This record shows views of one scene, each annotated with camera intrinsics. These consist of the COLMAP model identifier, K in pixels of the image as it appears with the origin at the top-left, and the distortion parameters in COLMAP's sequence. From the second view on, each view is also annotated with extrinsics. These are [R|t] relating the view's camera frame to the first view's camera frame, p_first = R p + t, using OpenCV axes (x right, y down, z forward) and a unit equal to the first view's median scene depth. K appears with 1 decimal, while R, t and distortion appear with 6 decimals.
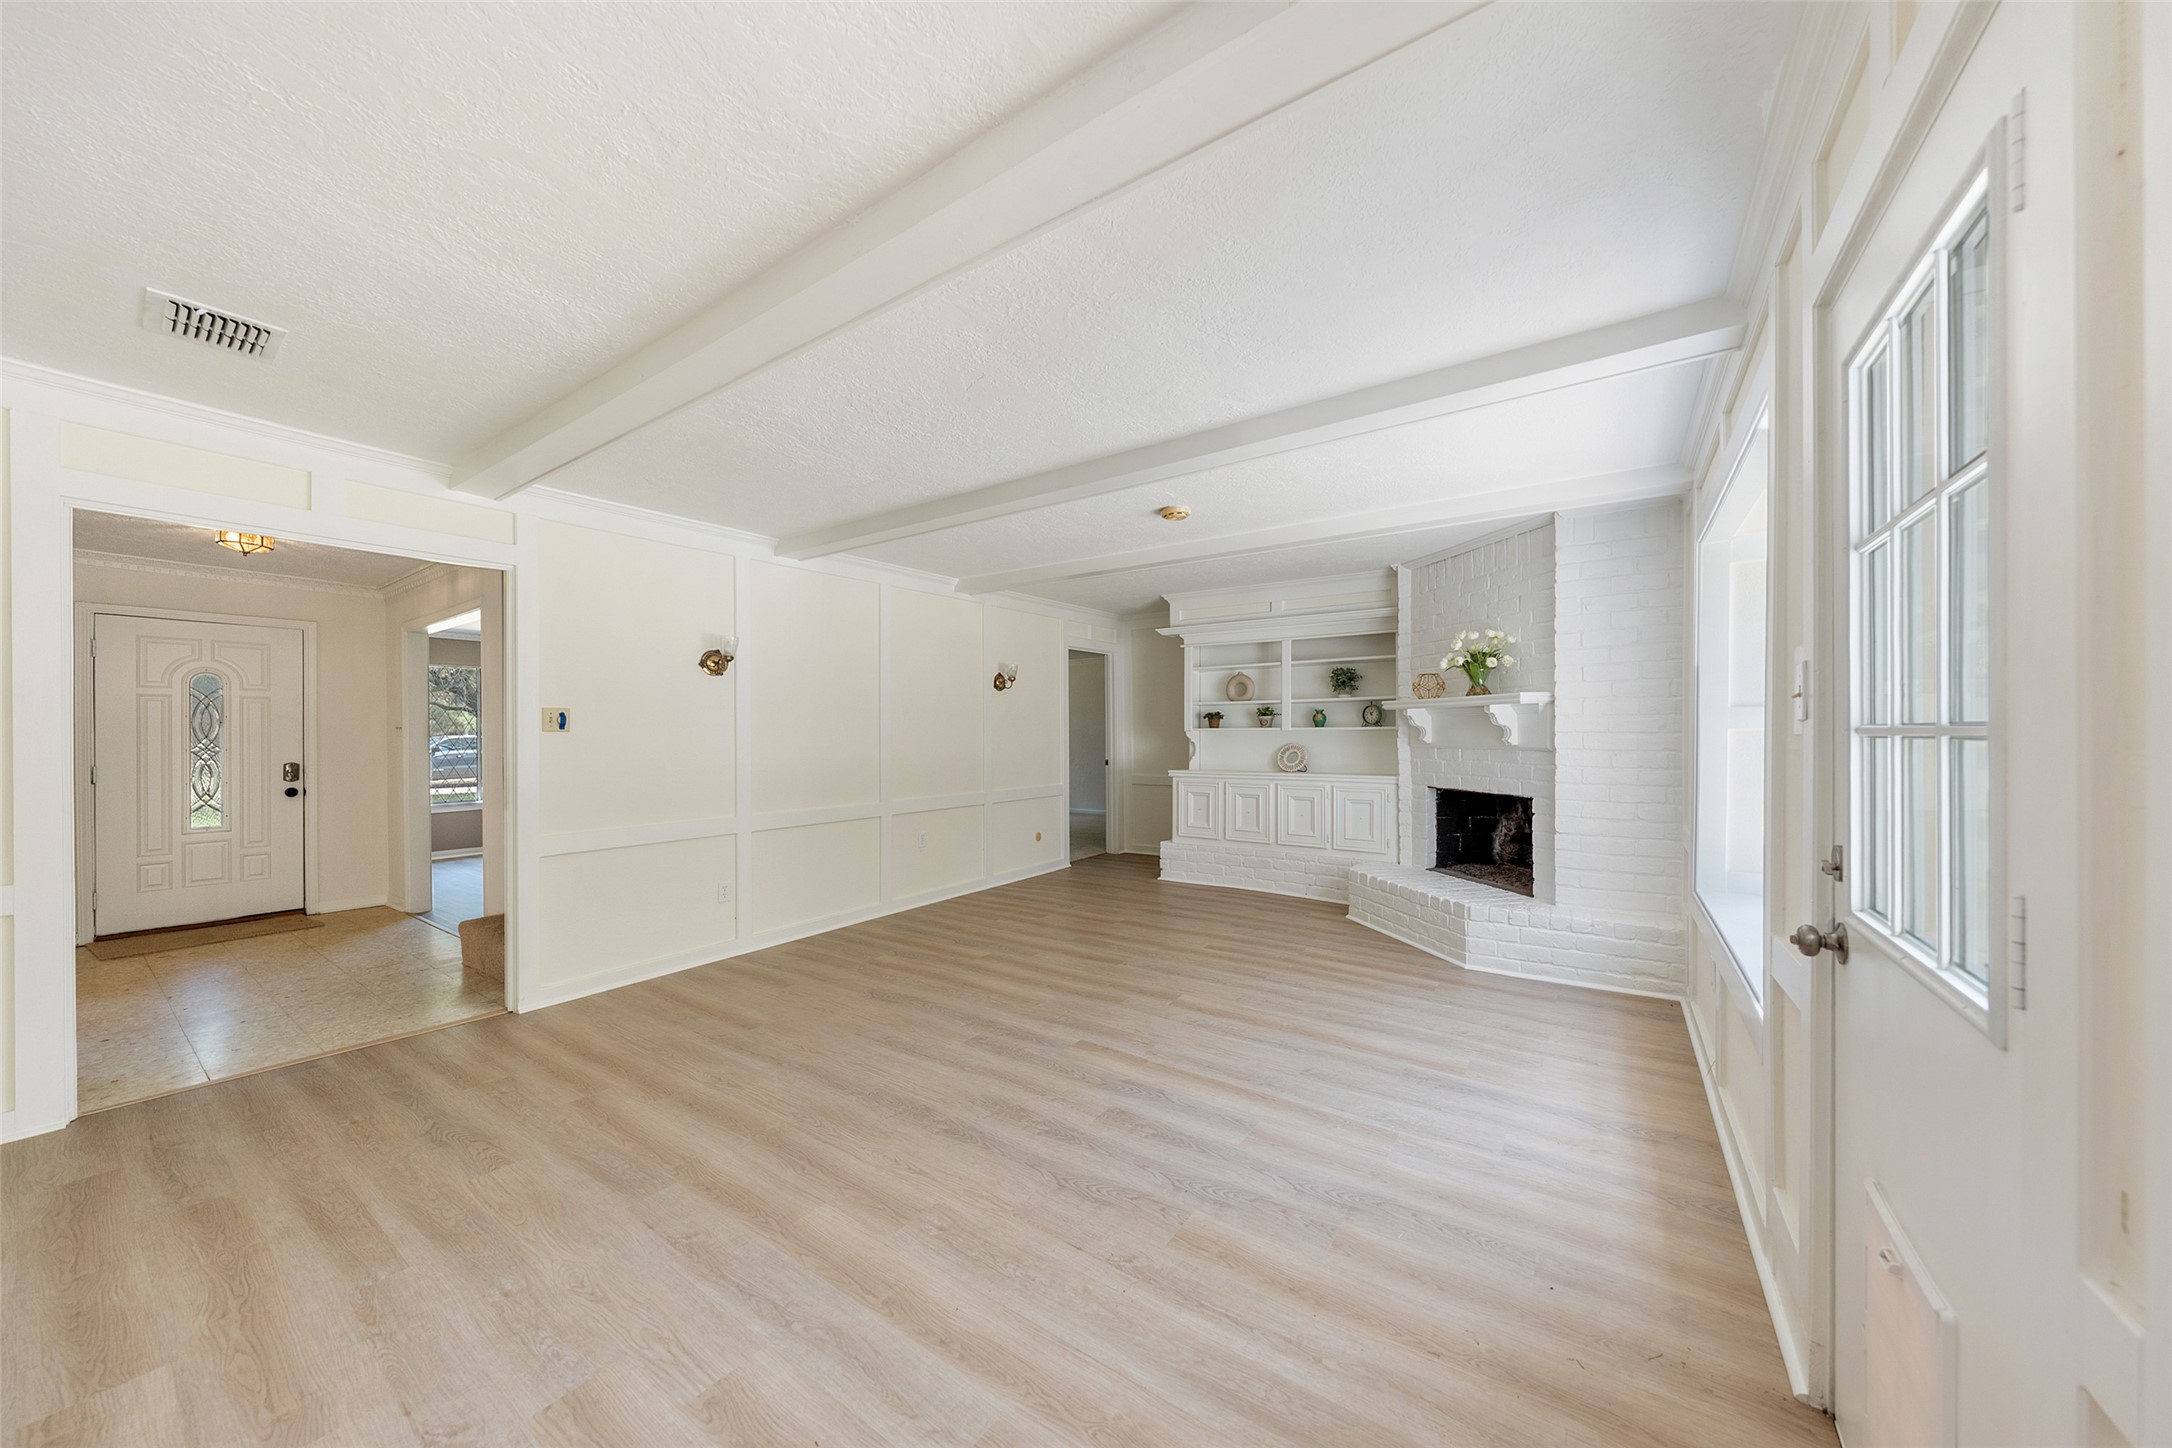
lens RADIAL K [[741.0, 0, 1089.8], [0, 741.0, 735.9], [0, 0, 1]] dist [-0.001156, 0.000053]
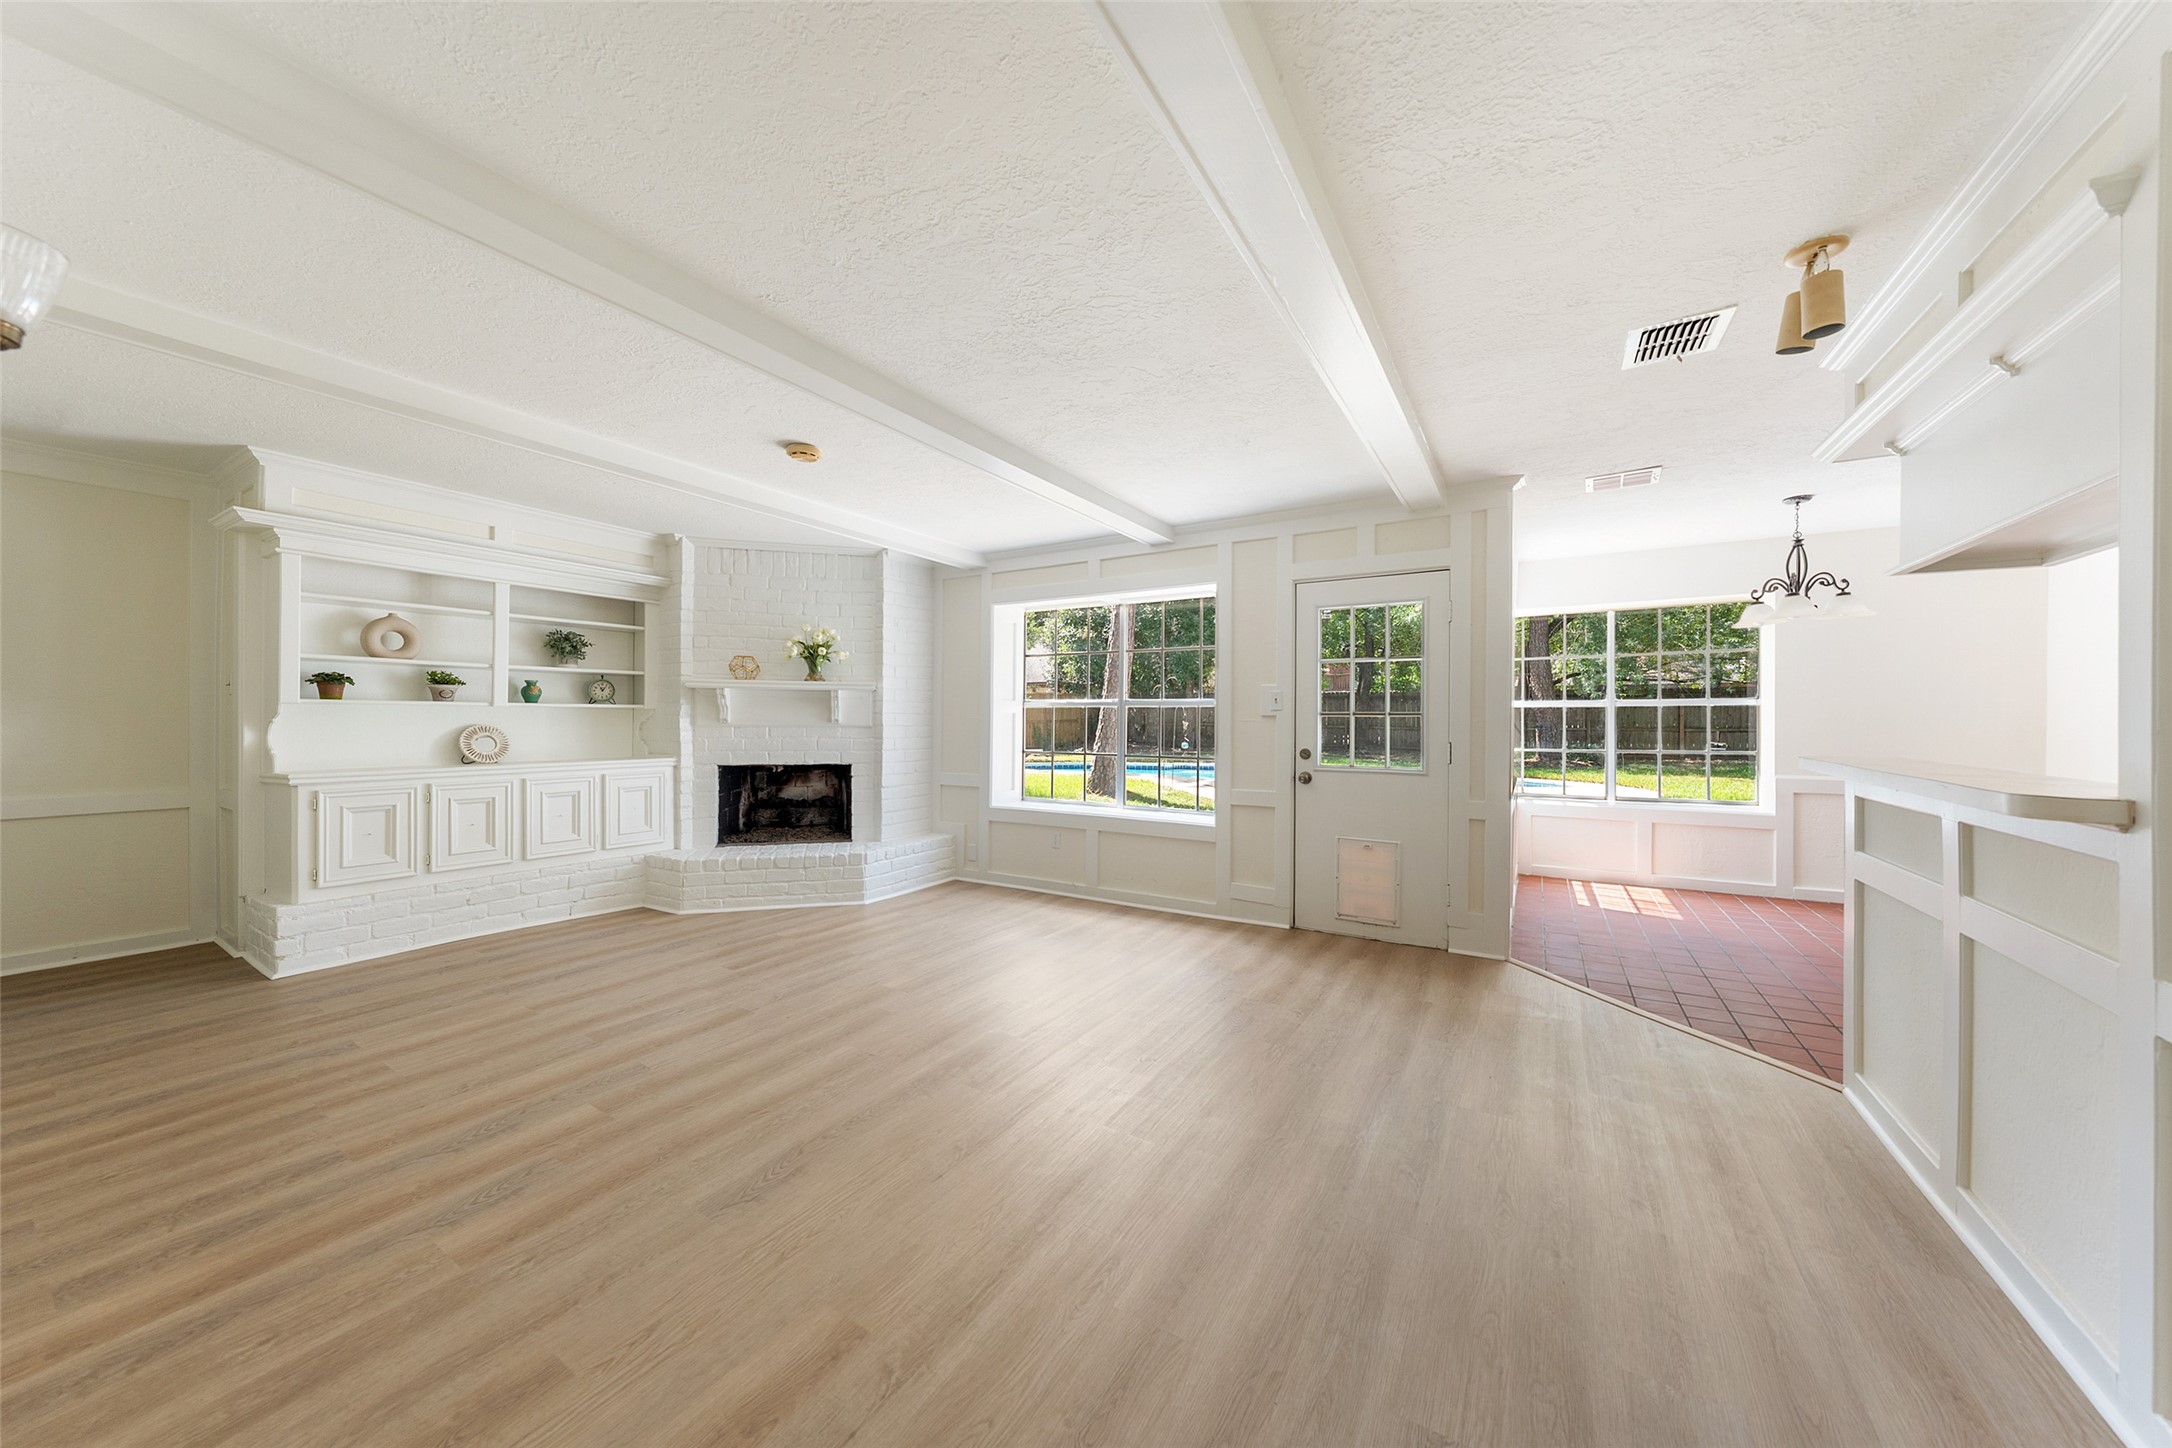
lens RADIAL K [[741.0, 0, 1072.5], [0, 741.0, 718.7], [0, 0, 1]] dist [-0.001156, 0.000053]
pose [[-0.036845, 0.003856, 0.999314, -0.648263], [-0.002346, 0.999989, -0.003945, 0.008617], [-0.999318, -0.002489, -0.036836, 0.619700]]
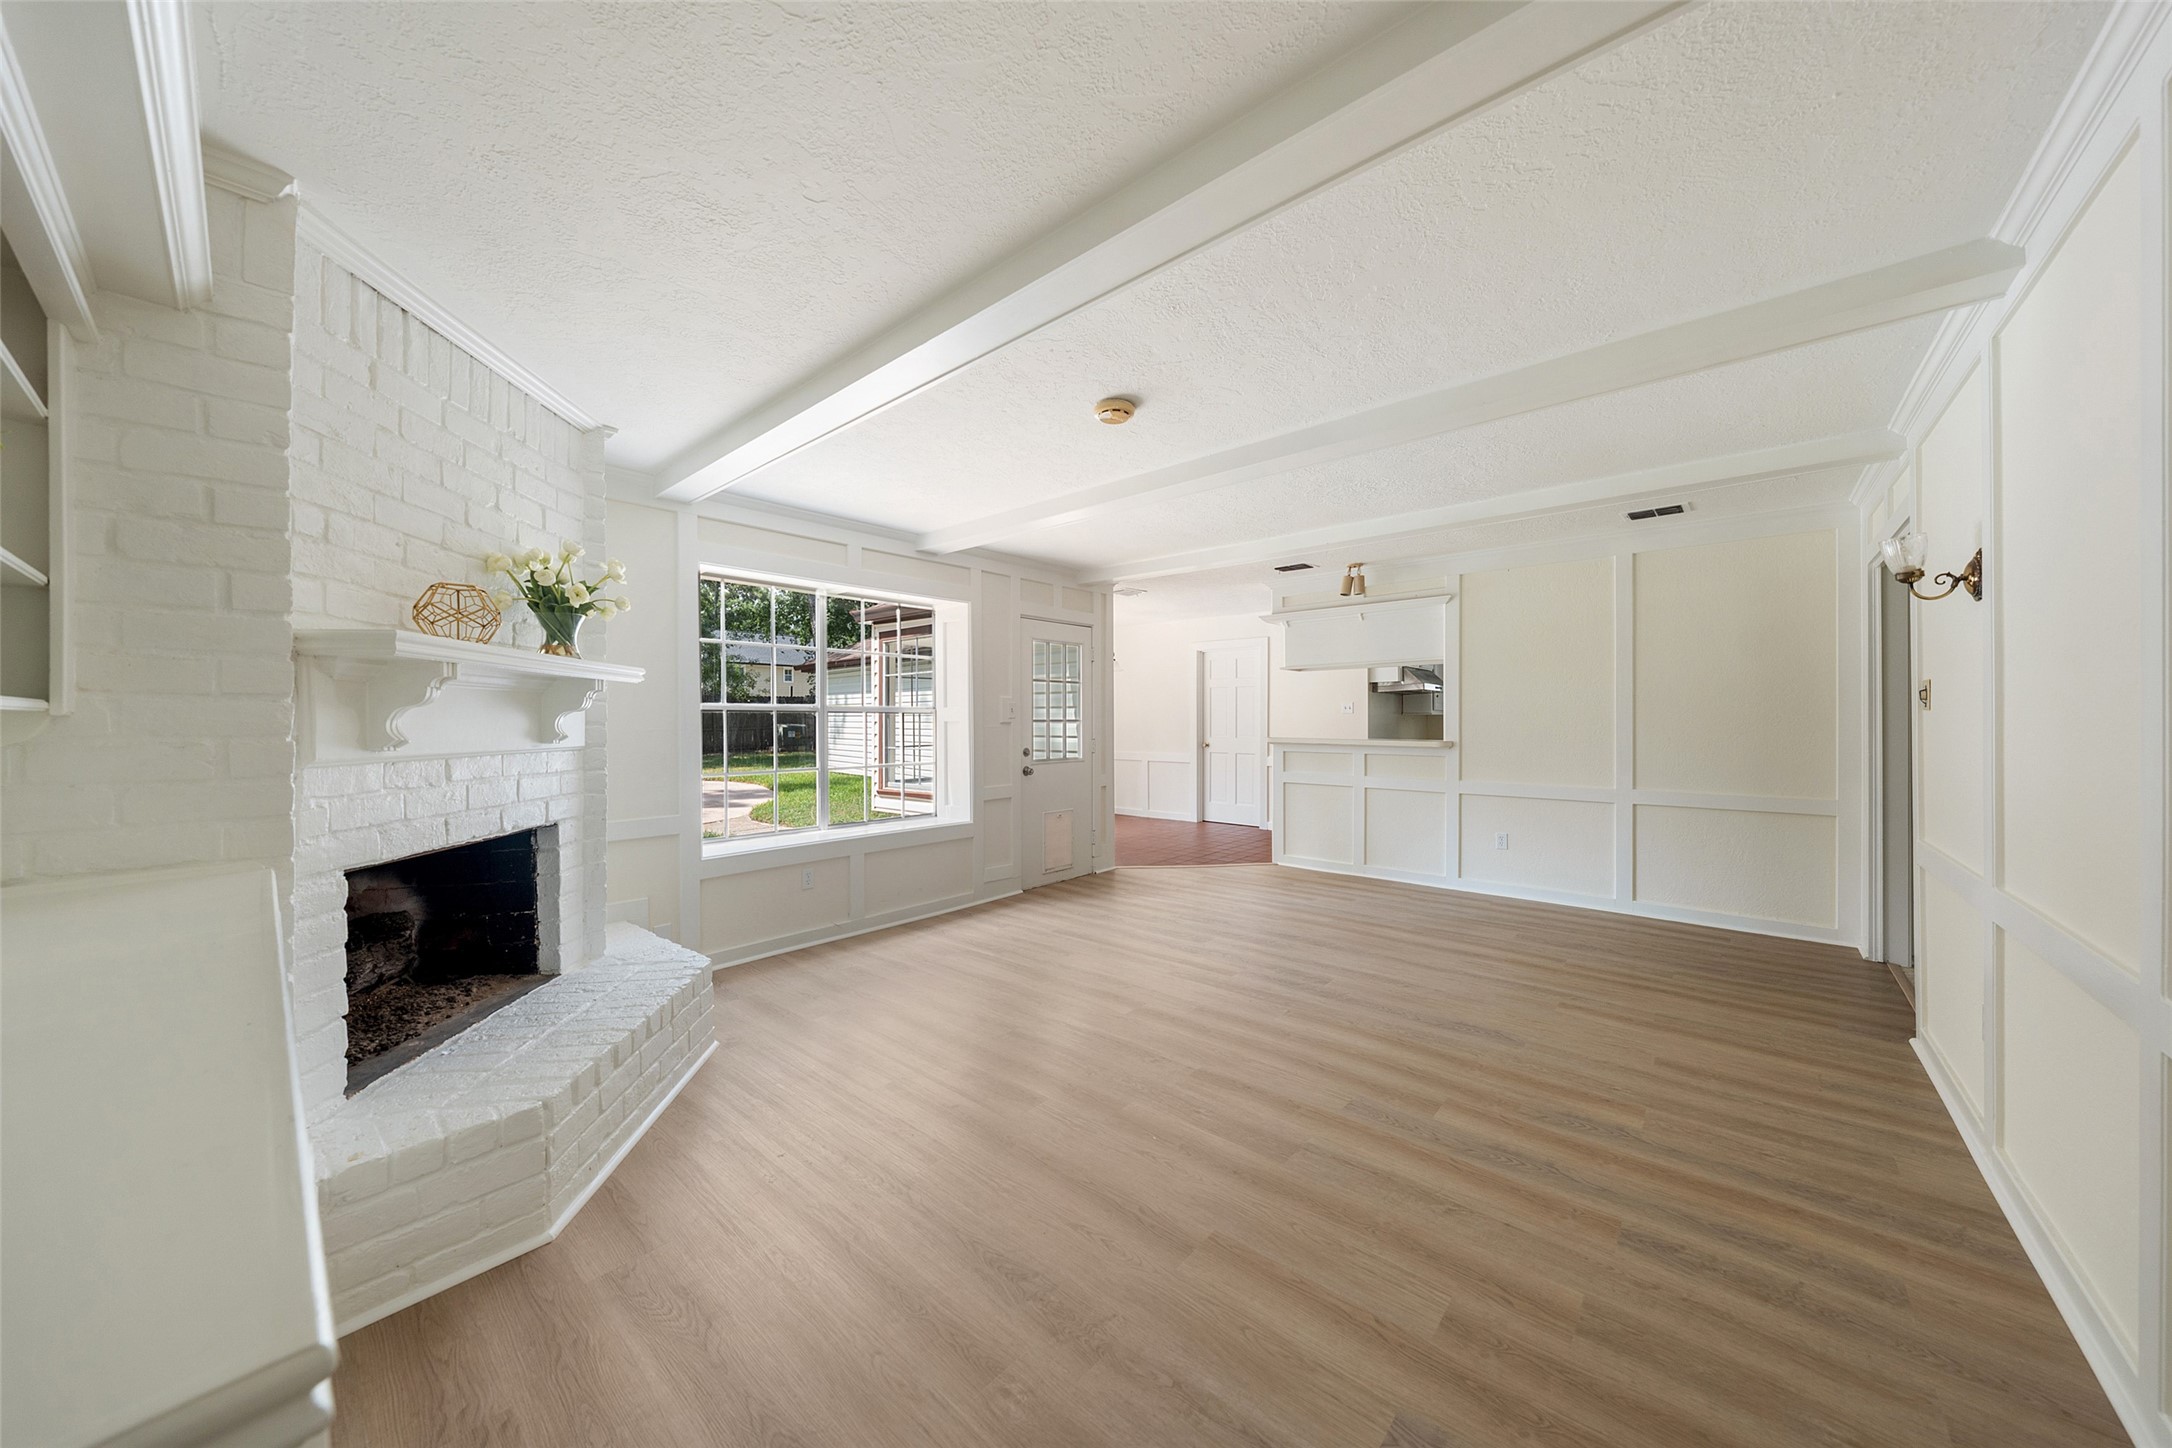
lens RADIAL K [[741.0, 0, 1067.7], [0, 741.0, 720.7], [0, 0, 1]] dist [-0.001156, 0.000053]
pose [[-0.990786, 0.007779, 0.135213, 0.056475], [0.008267, 0.999961, 0.003041, -0.004595], [-0.135184, 0.004131, -0.990812, 1.476688]]
